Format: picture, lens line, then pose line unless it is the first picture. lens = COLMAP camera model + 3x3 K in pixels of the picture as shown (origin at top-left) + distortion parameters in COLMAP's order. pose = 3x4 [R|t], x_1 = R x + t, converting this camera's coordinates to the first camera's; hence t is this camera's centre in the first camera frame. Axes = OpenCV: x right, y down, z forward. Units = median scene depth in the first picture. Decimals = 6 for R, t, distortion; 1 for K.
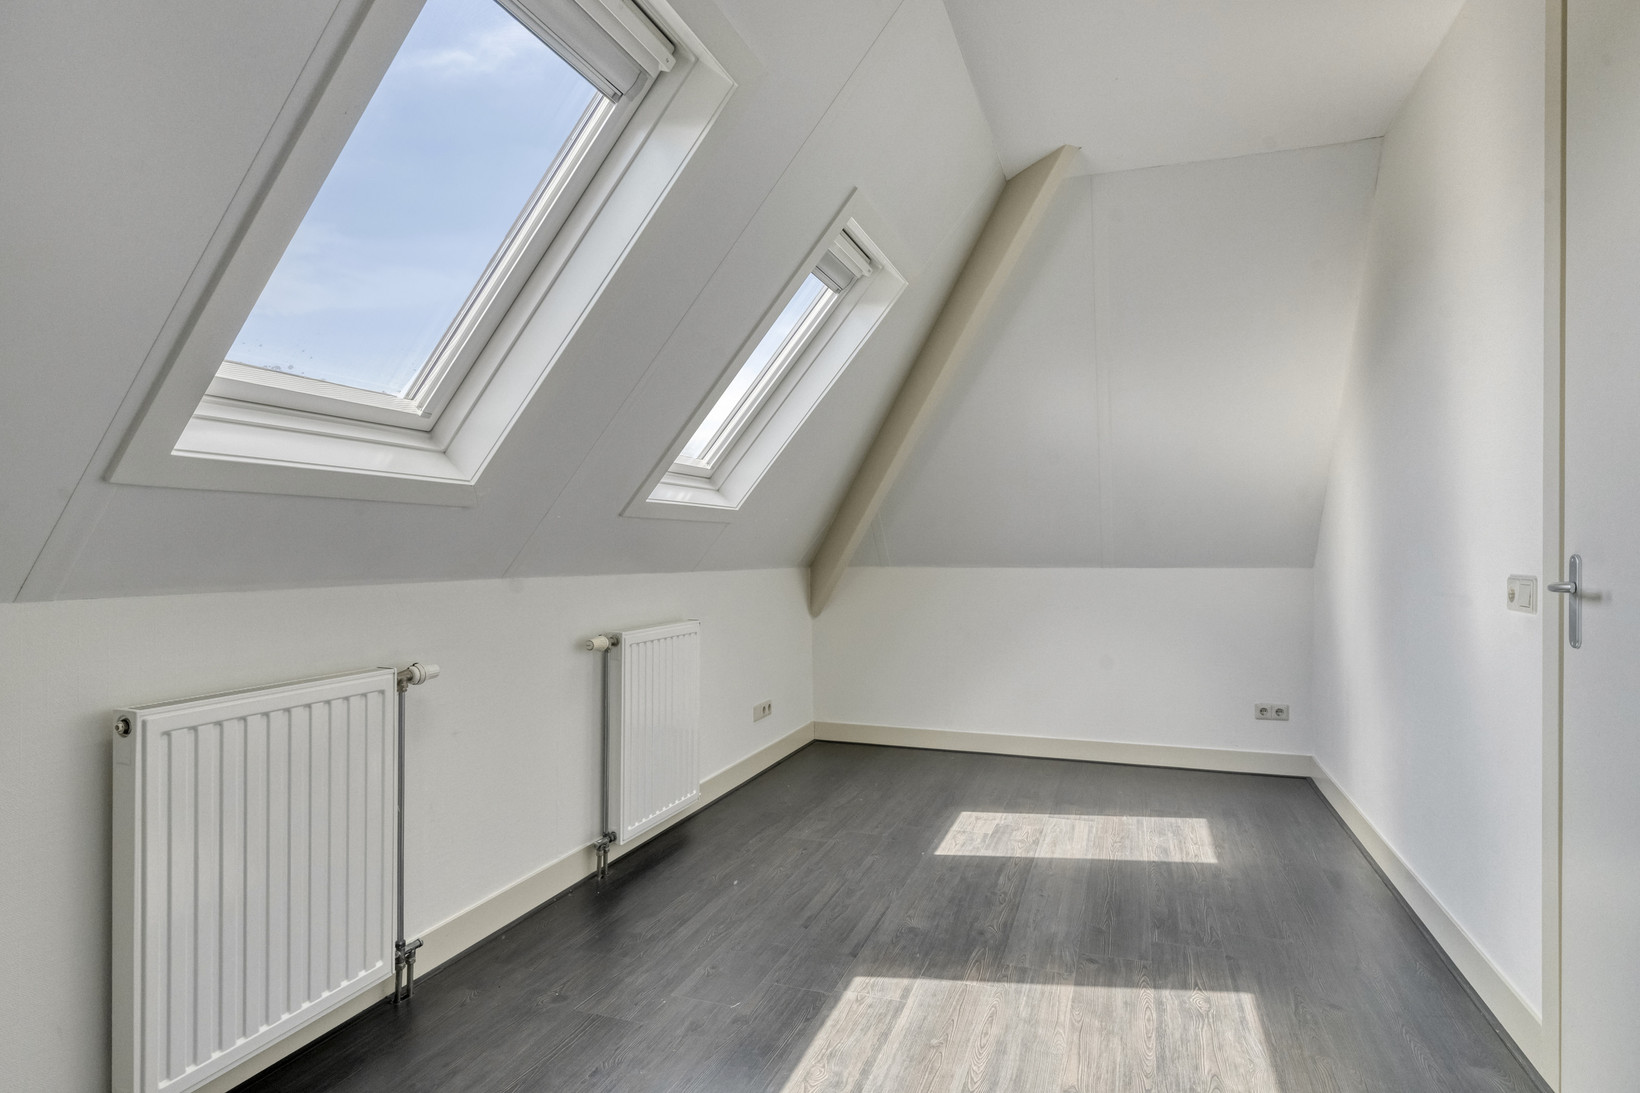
lens RADIAL K [[912.8, 0, 820.2], [0, 912.8, 549.5], [0, 0, 1]] dist [-0.001413, -0.000949]
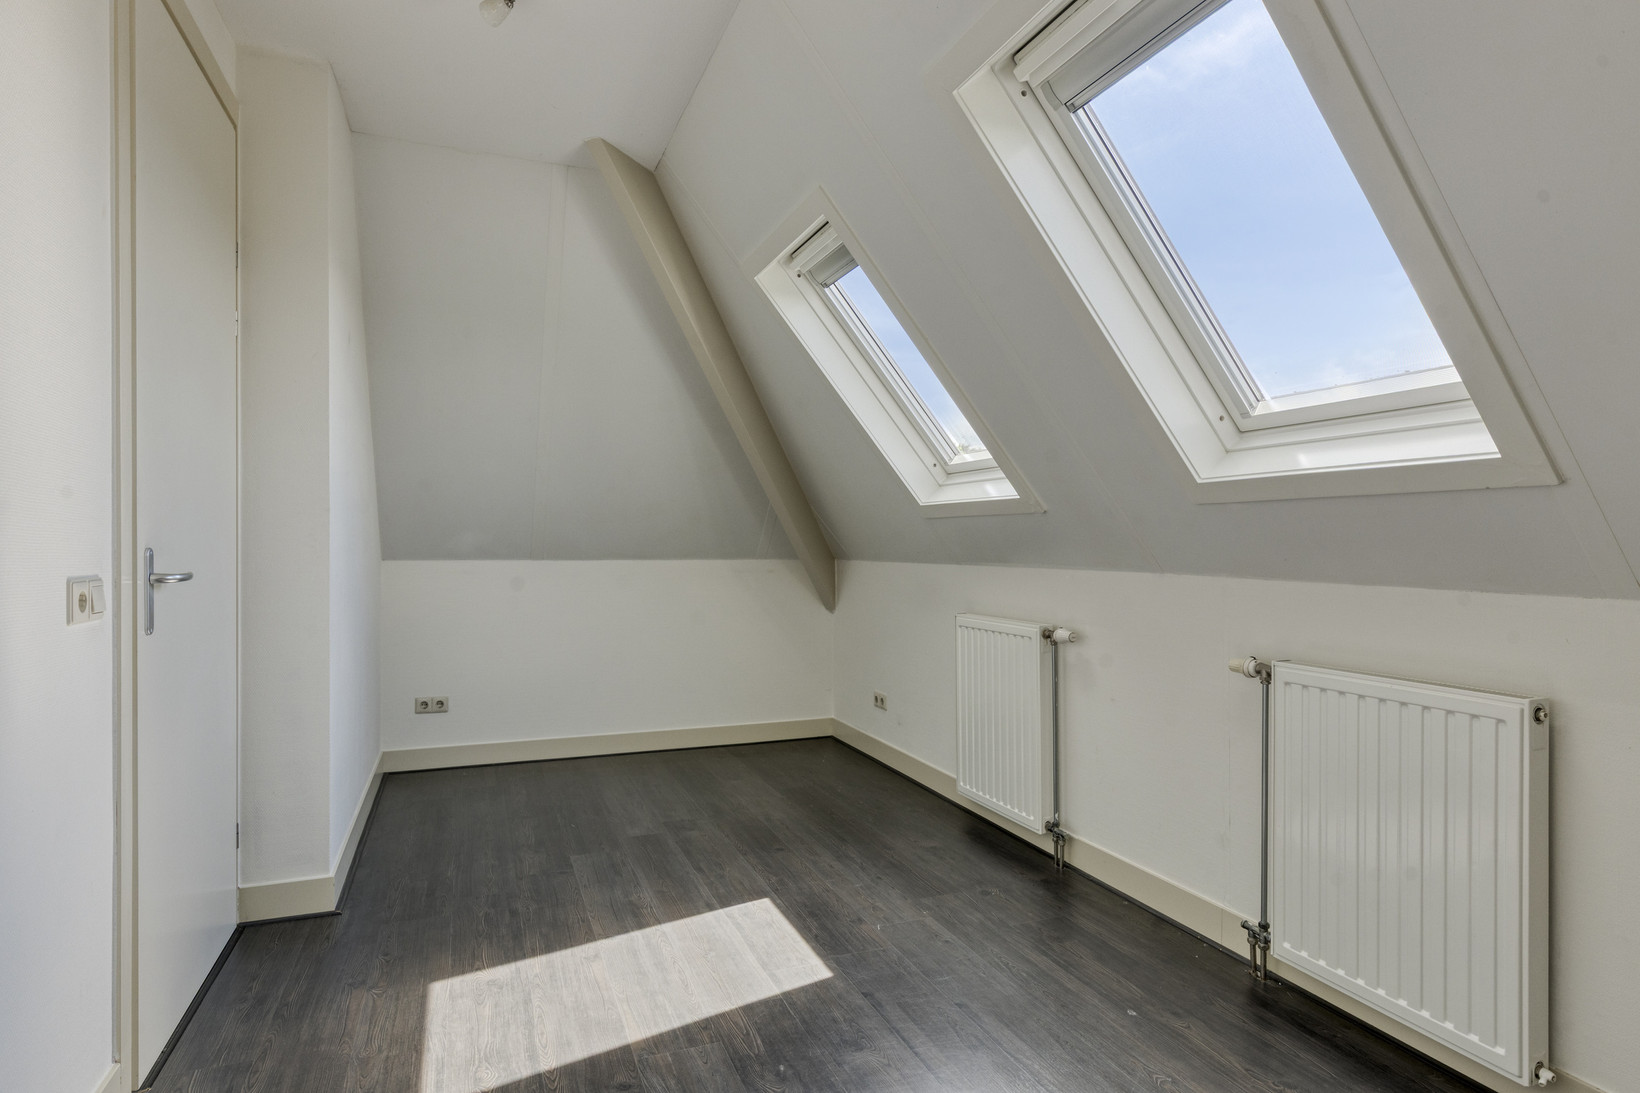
lens RADIAL K [[912.8, 0, 820.2], [0, 912.8, 546.4], [0, 0, 1]] dist [-0.001413, -0.000949]
pose [[-0.768063, 0.002582, -0.640369, 0.747300], [0.003356, 0.999994, 0.000008, 0.004186], [0.640366, -0.002143, -0.768067, 1.921826]]
